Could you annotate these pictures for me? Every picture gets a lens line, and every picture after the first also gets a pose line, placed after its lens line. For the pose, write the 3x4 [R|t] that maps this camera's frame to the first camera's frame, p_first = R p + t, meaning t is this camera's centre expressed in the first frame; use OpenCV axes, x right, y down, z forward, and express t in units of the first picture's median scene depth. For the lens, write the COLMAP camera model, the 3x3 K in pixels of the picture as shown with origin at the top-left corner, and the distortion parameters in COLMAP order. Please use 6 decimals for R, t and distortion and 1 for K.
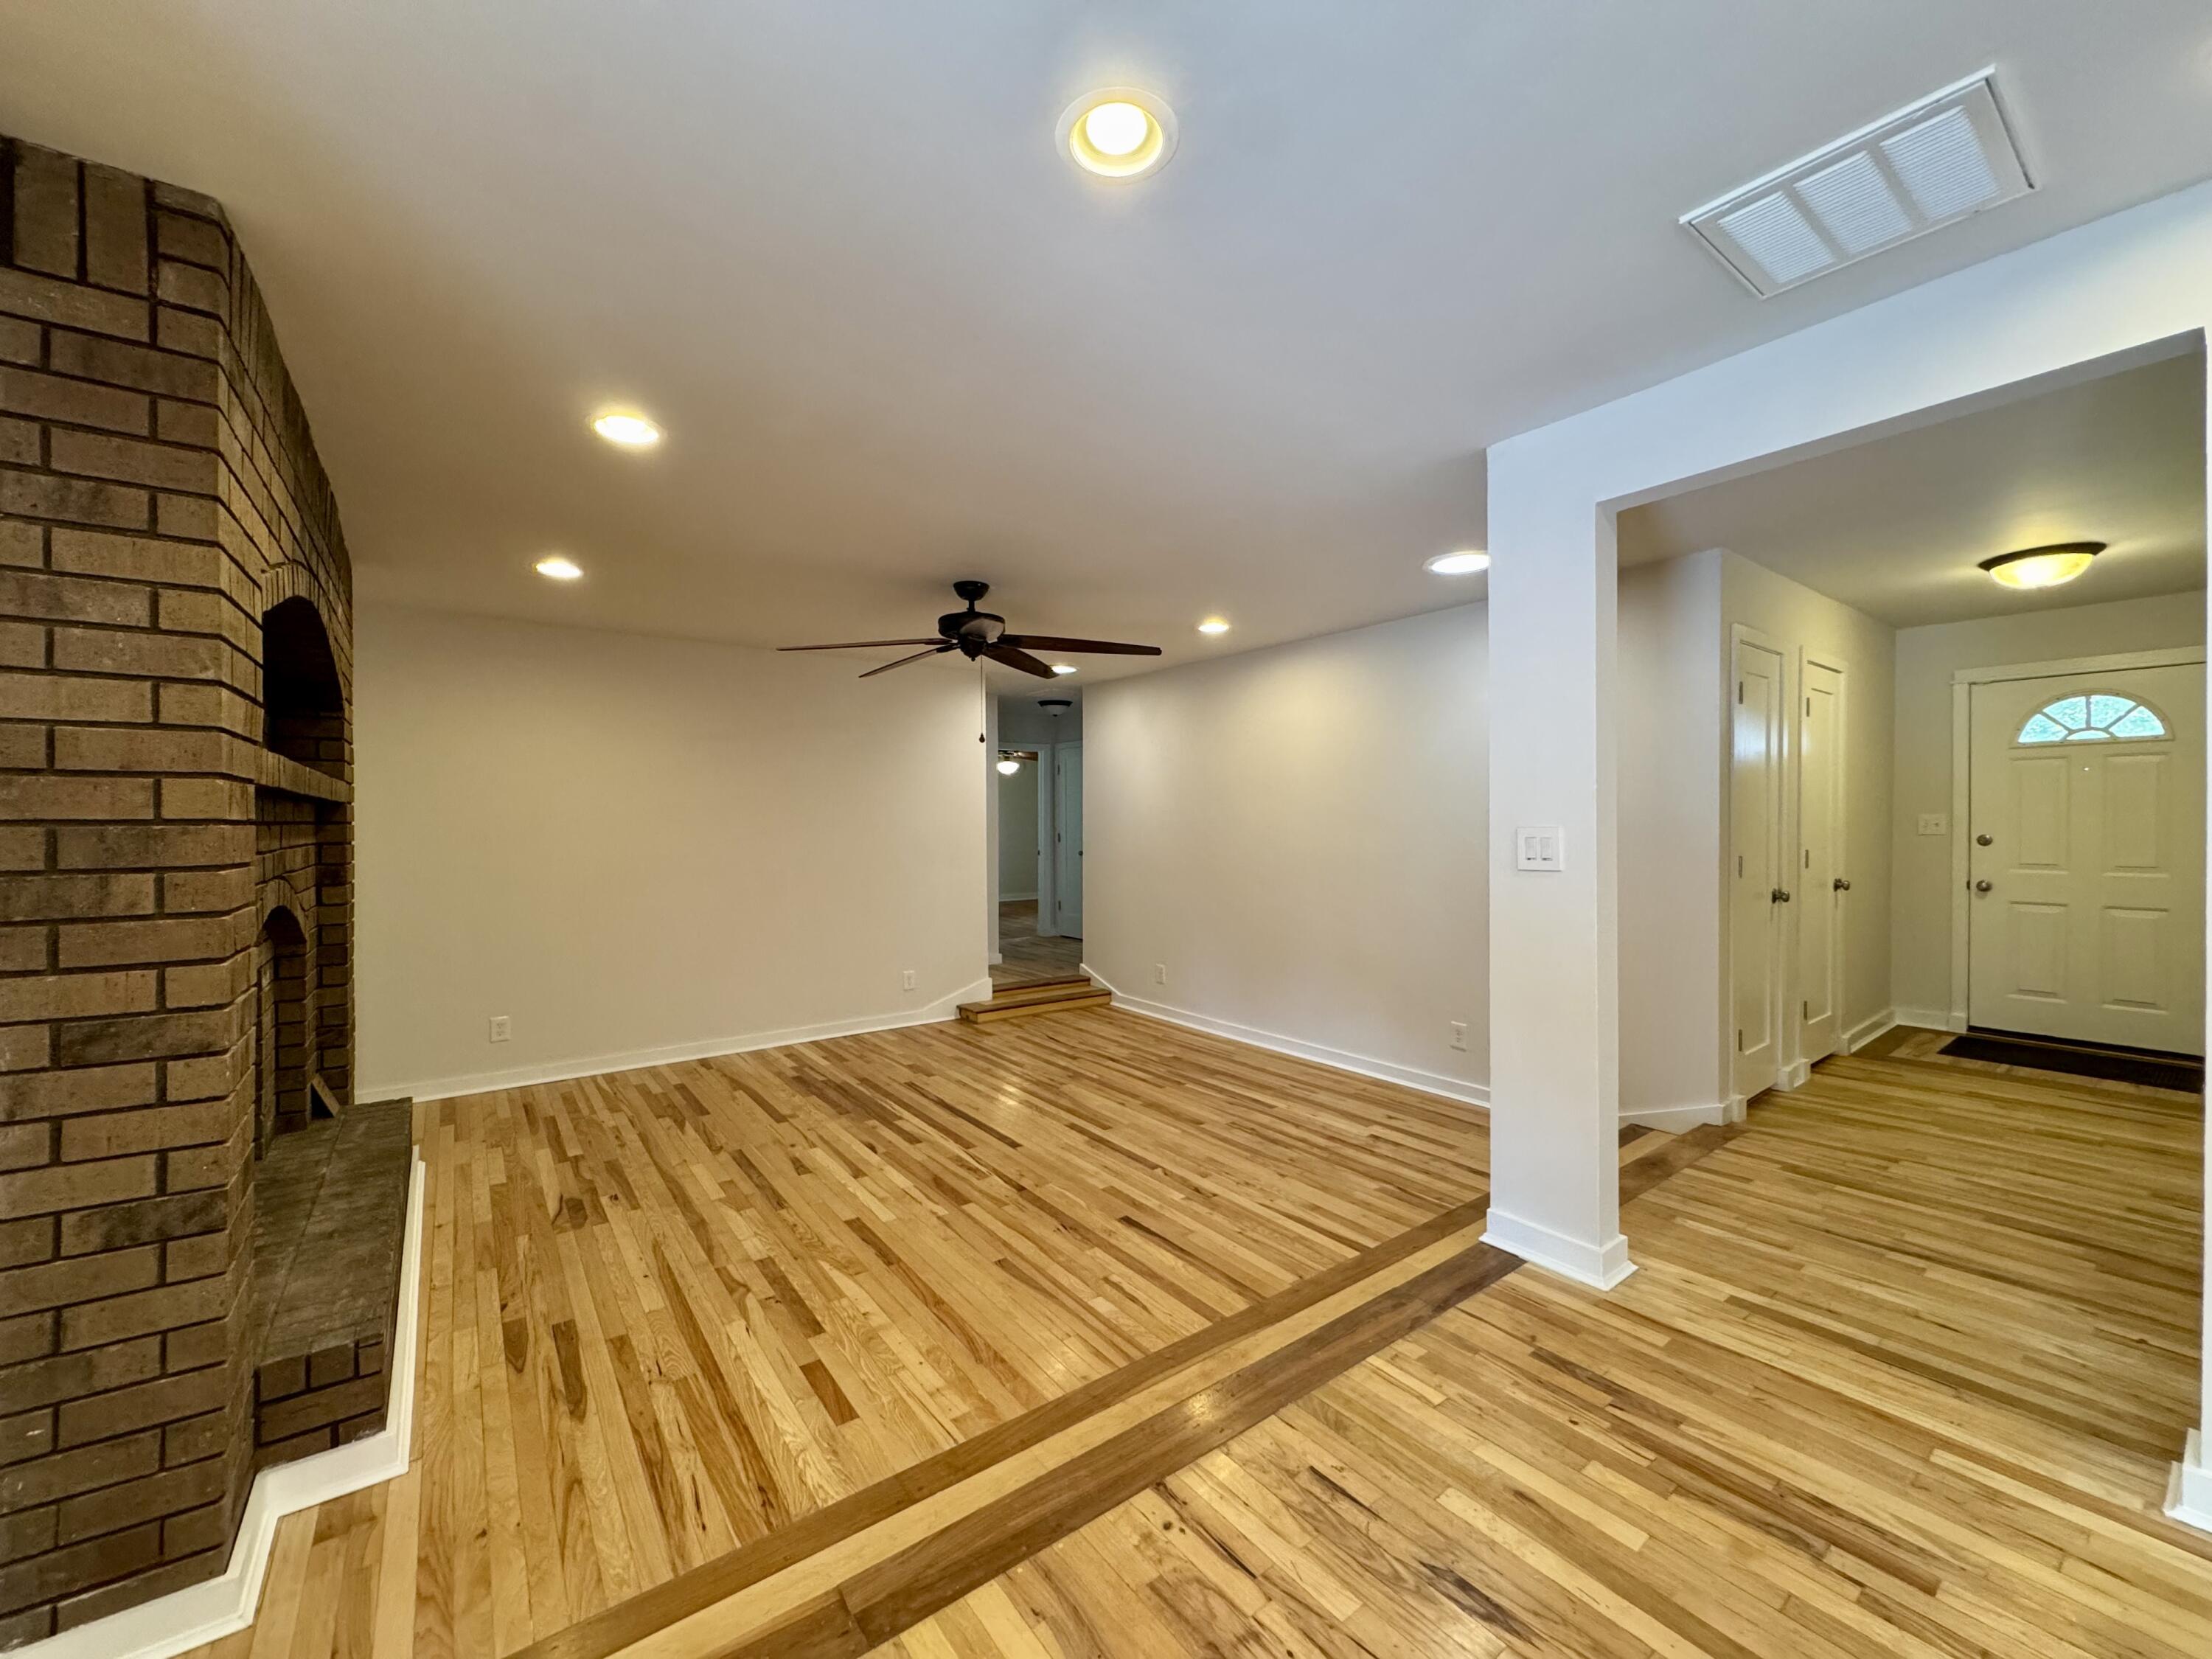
lens RADIAL K [[885.4, 0, 1105.9], [0, 885.4, 827.7], [0, 0, 1]] dist [-0.000771, 0.000494]
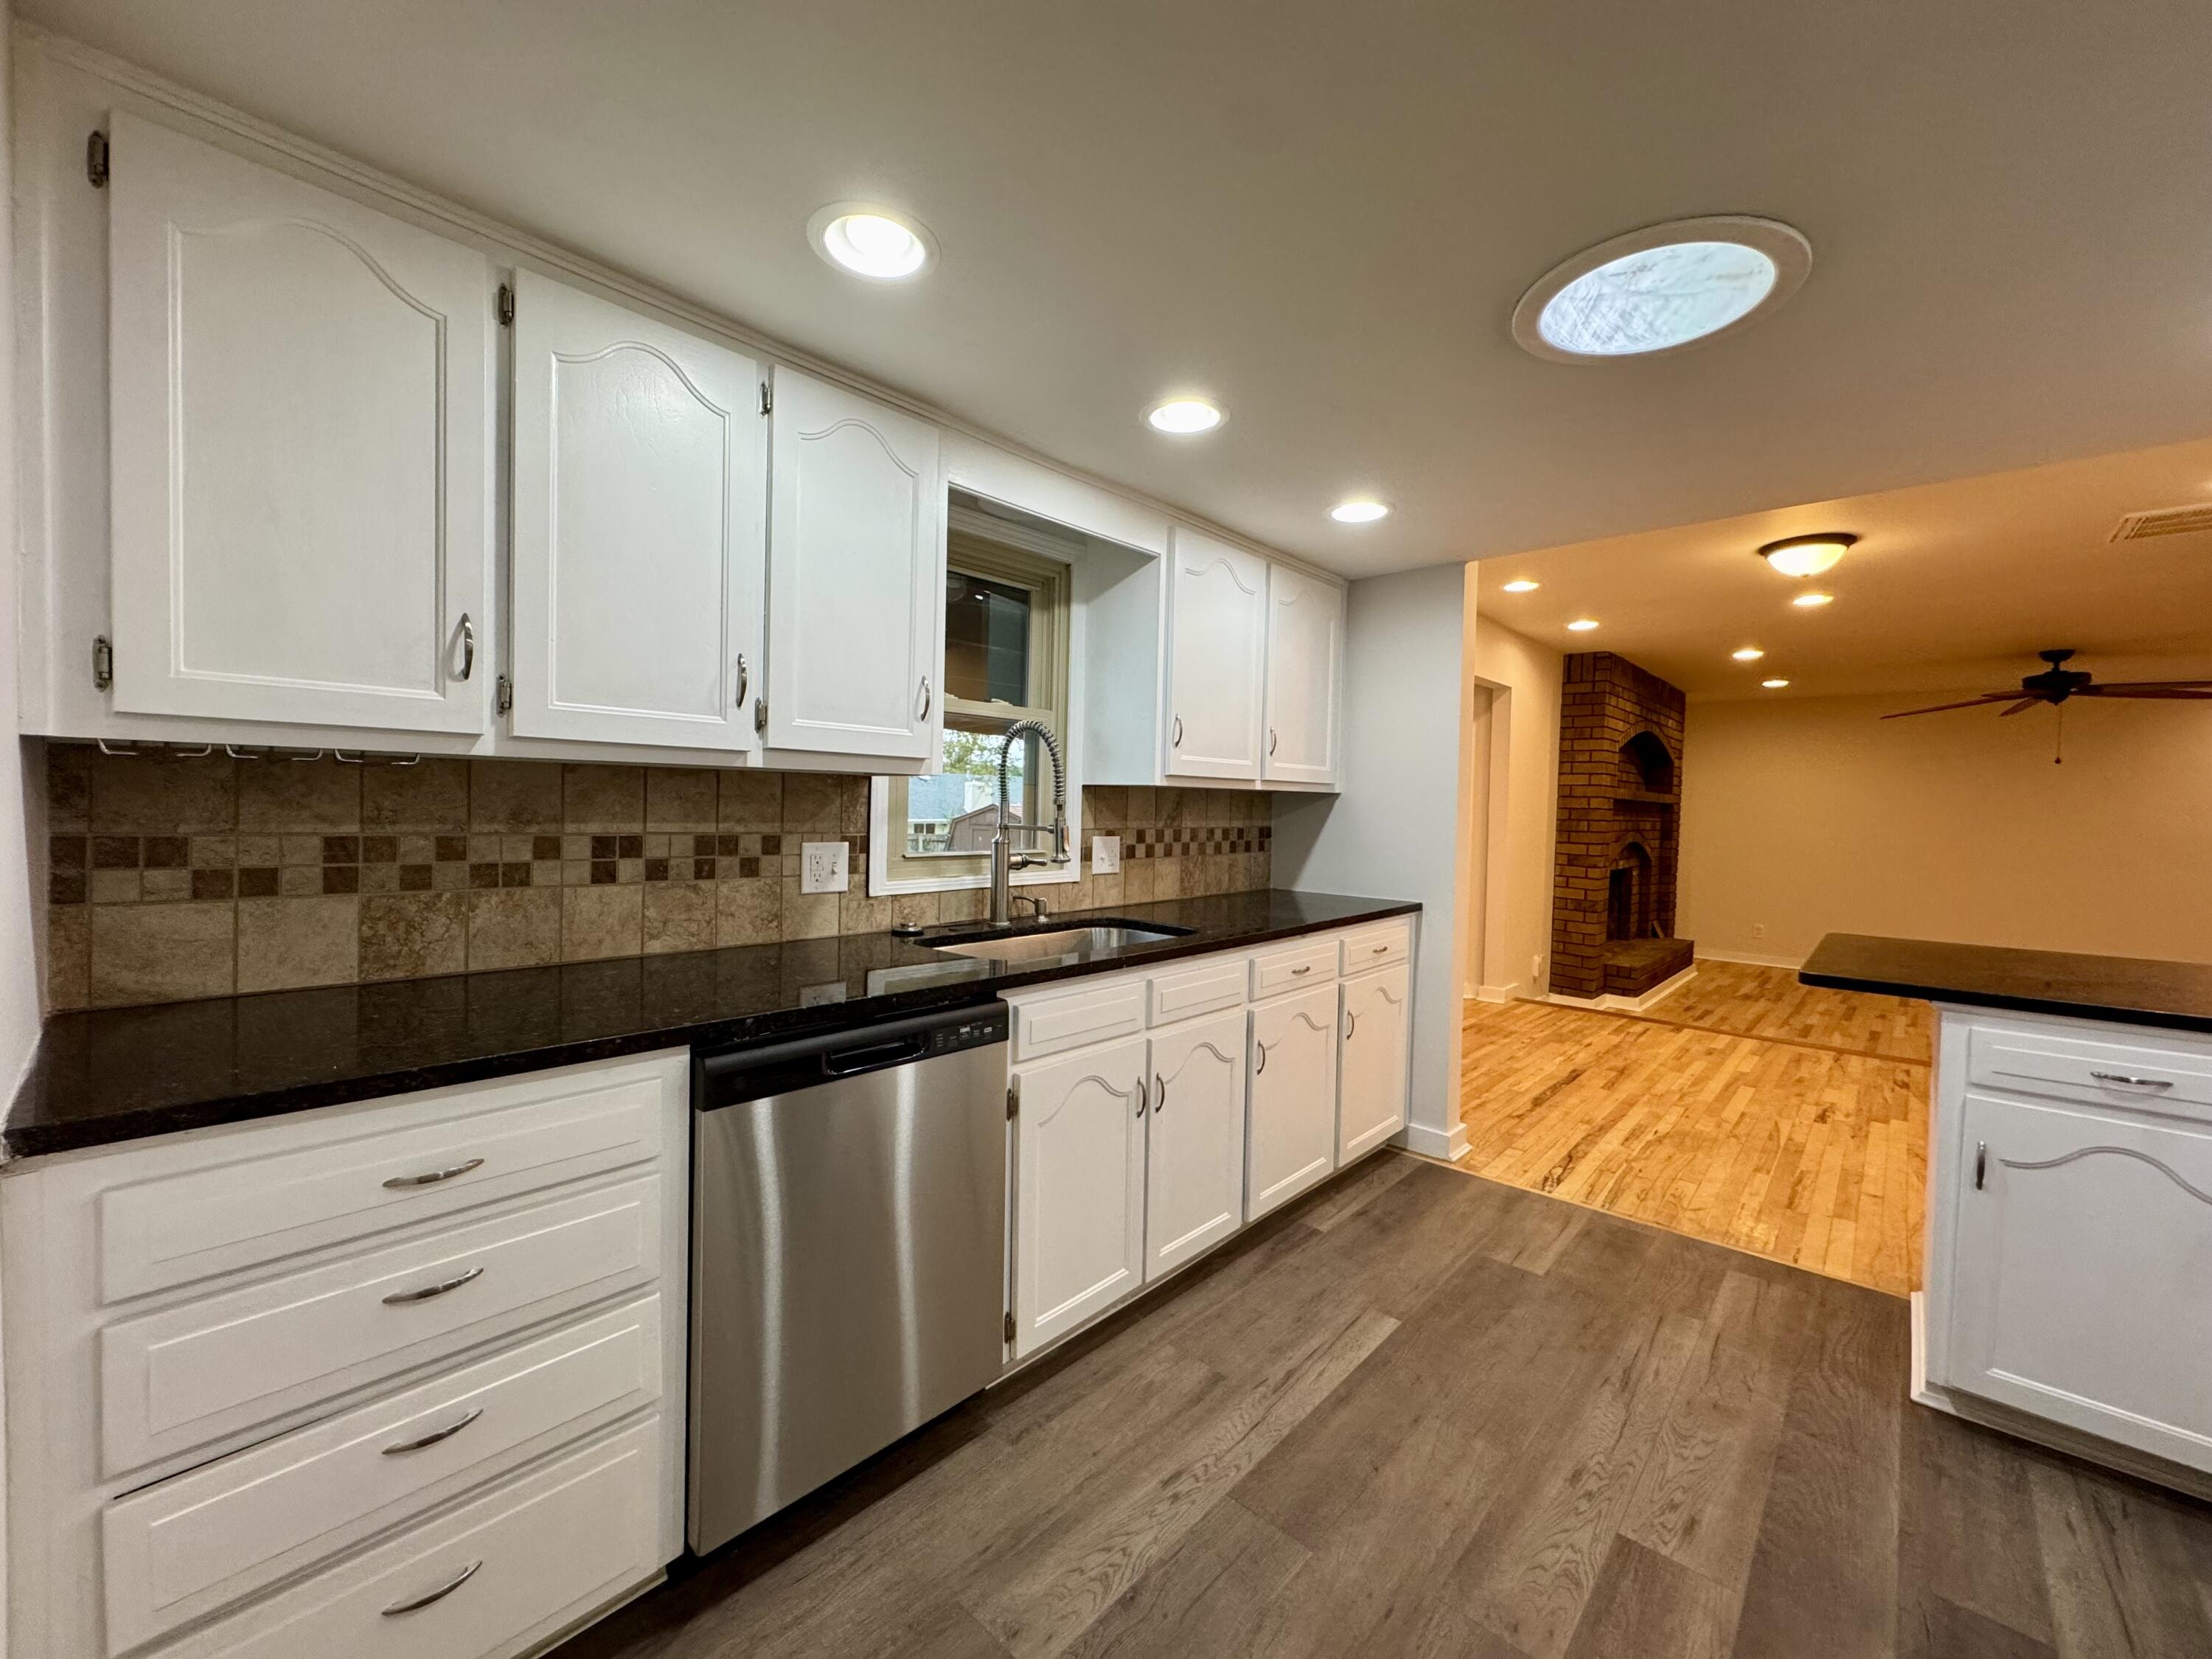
lens RADIAL K [[885.4, 0, 1105.9], [0, 885.4, 827.7], [0, 0, 1]] dist [-0.000771, 0.000494]
pose [[0.182898, 0.032519, -0.982594, 0.526531], [-0.032638, 0.999103, 0.026990, 0.009026], [0.982590, 0.027133, 0.183795, -0.402056]]
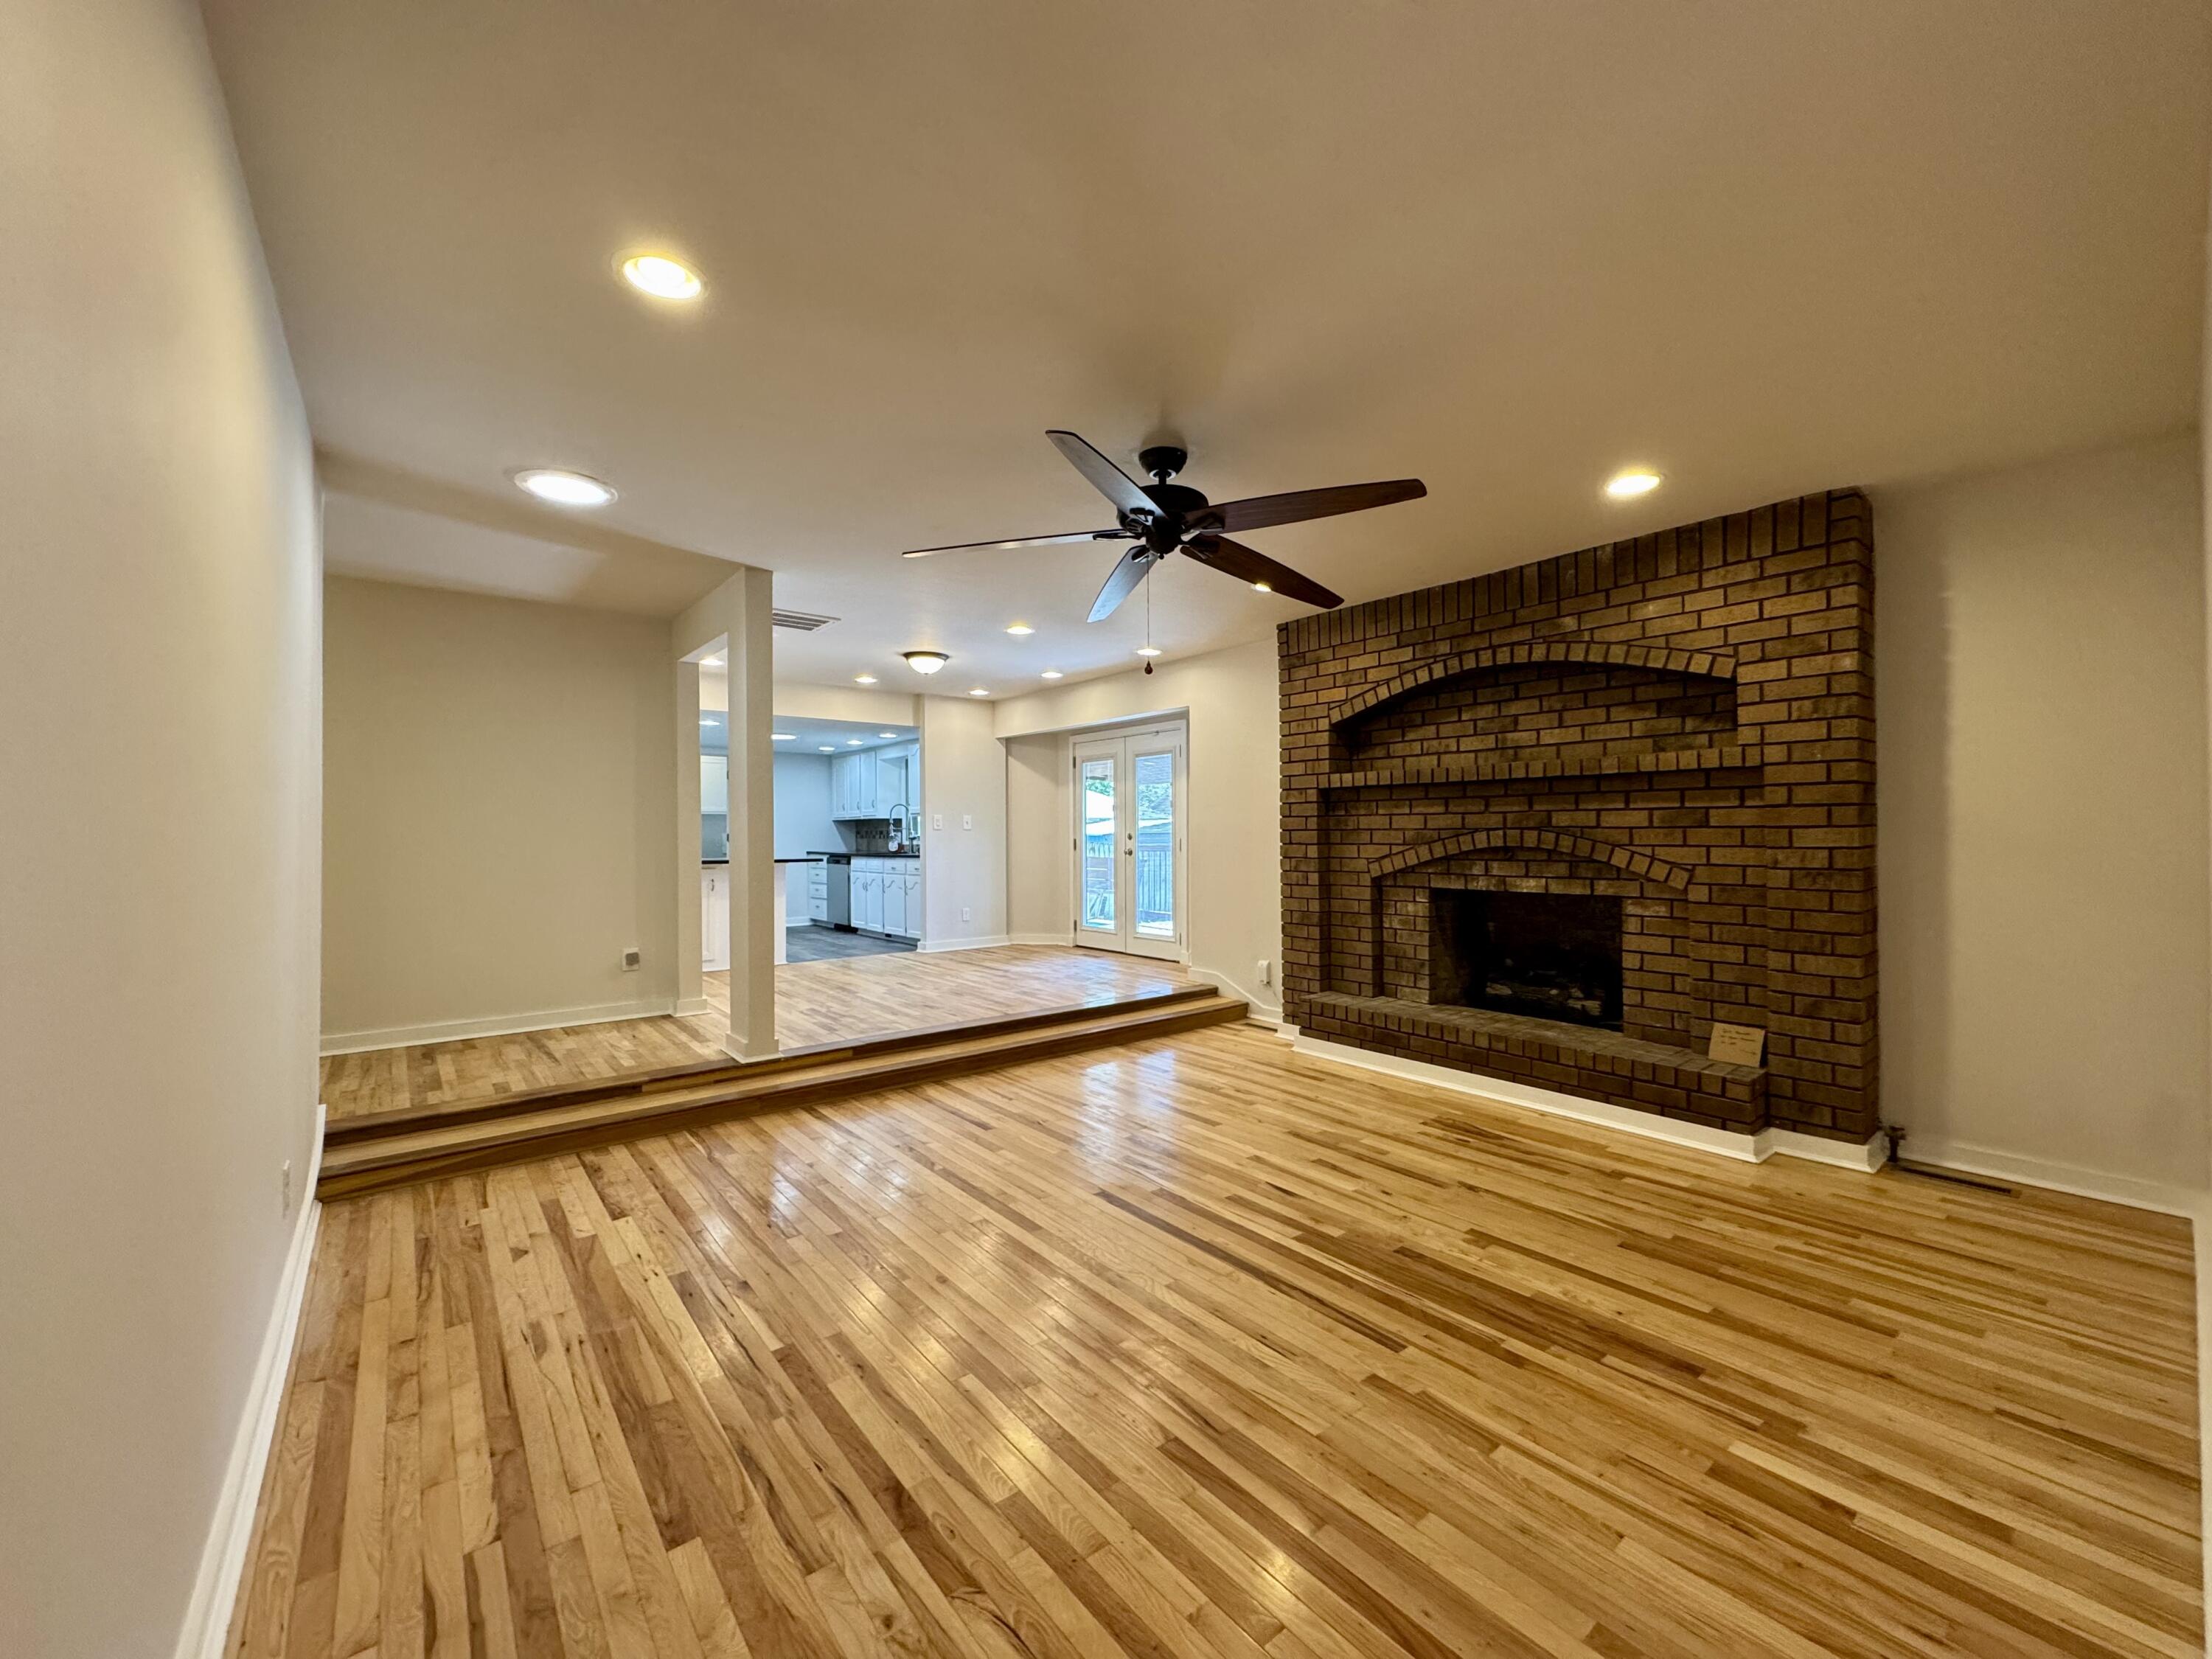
lens RADIAL K [[885.4, 0, 1105.9], [0, 885.4, 827.7], [0, 0, 1]] dist [-0.000771, 0.000494]
pose [[-0.999324, 0.008434, -0.035777, -0.041505], [0.008342, 0.999961, 0.002743, 0.015826], [0.035799, 0.002443, -0.999356, 0.947680]]
